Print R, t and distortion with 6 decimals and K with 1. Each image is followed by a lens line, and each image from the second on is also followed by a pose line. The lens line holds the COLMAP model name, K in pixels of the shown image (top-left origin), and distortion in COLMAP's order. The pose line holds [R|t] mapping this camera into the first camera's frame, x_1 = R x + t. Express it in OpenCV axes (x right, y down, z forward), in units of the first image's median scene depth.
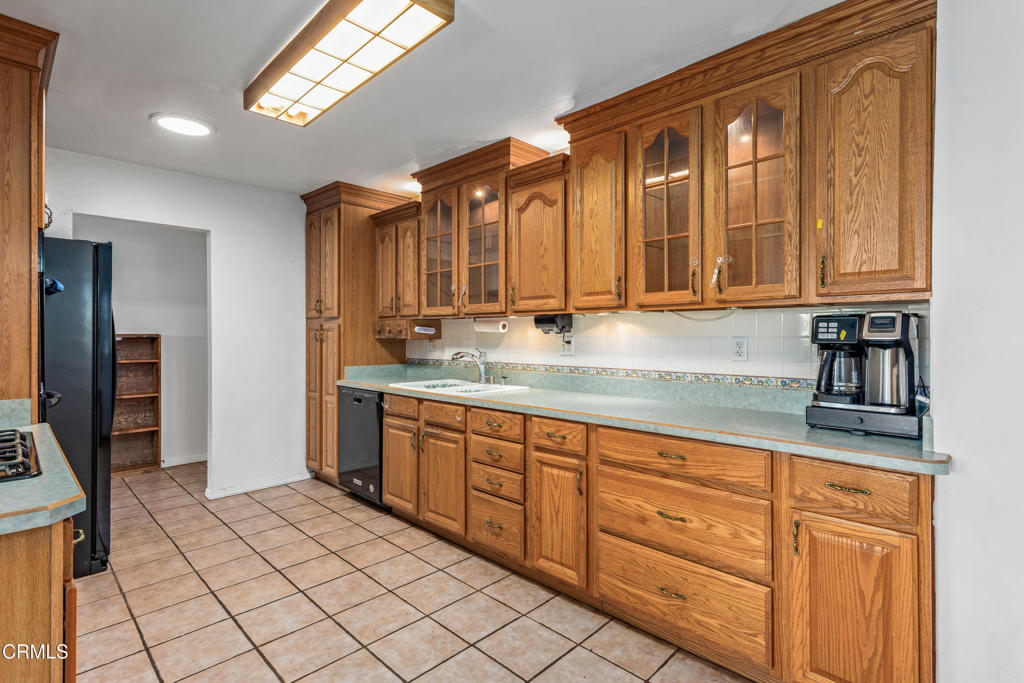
lens RADIAL K [[493.5, 0, 508.7], [0, 493.5, 331.4], [0, 0, 1]] dist [-0.000312, 0.000429]
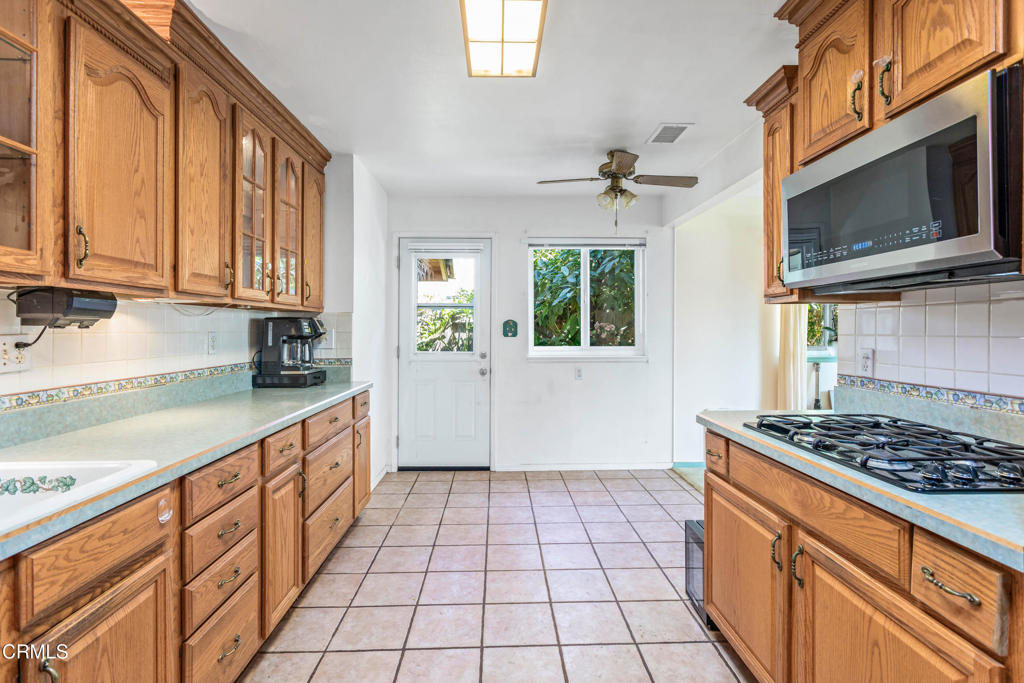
lens RADIAL K [[493.5, 0, 508.7], [0, 493.5, 331.4], [0, 0, 1]] dist [-0.000312, 0.000429]
pose [[-0.720741, -0.001624, 0.693203, -0.673235], [-0.003934, 0.999991, -0.001748, 0.008036], [-0.693193, -0.003987, -0.720741, 1.175085]]
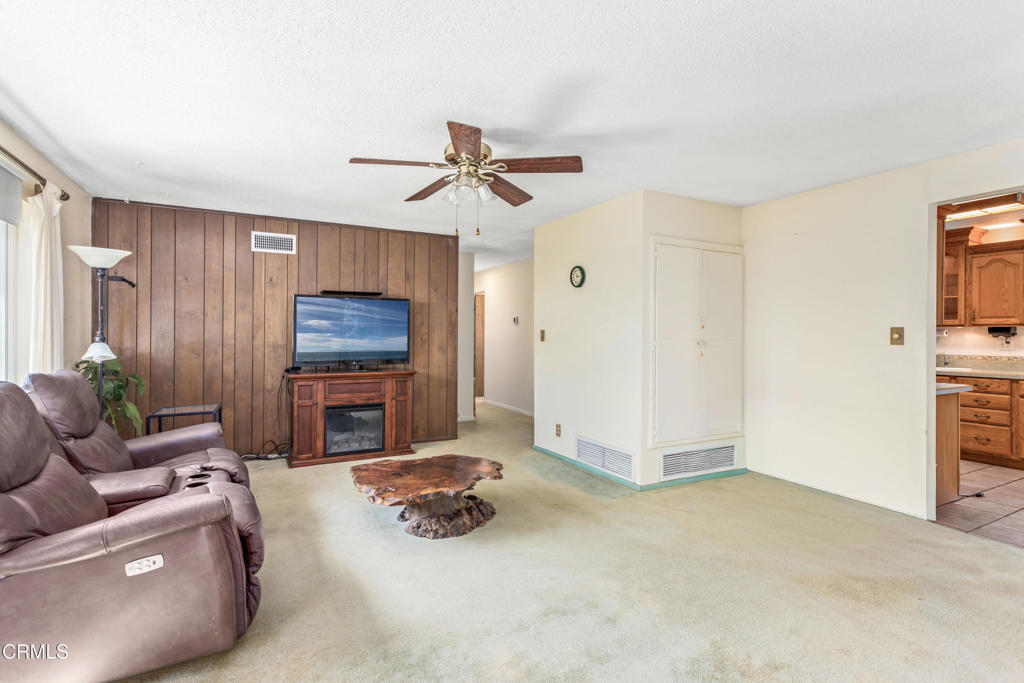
lens RADIAL K [[493.5, 0, 508.7], [0, 493.5, 331.4], [0, 0, 1]] dist [-0.000312, 0.000429]
pose [[0.952852, 0.000865, -0.303433, -1.164422], [-0.001730, 0.999995, -0.002582, -0.010773], [0.303430, 0.002985, 0.952849, -1.329630]]
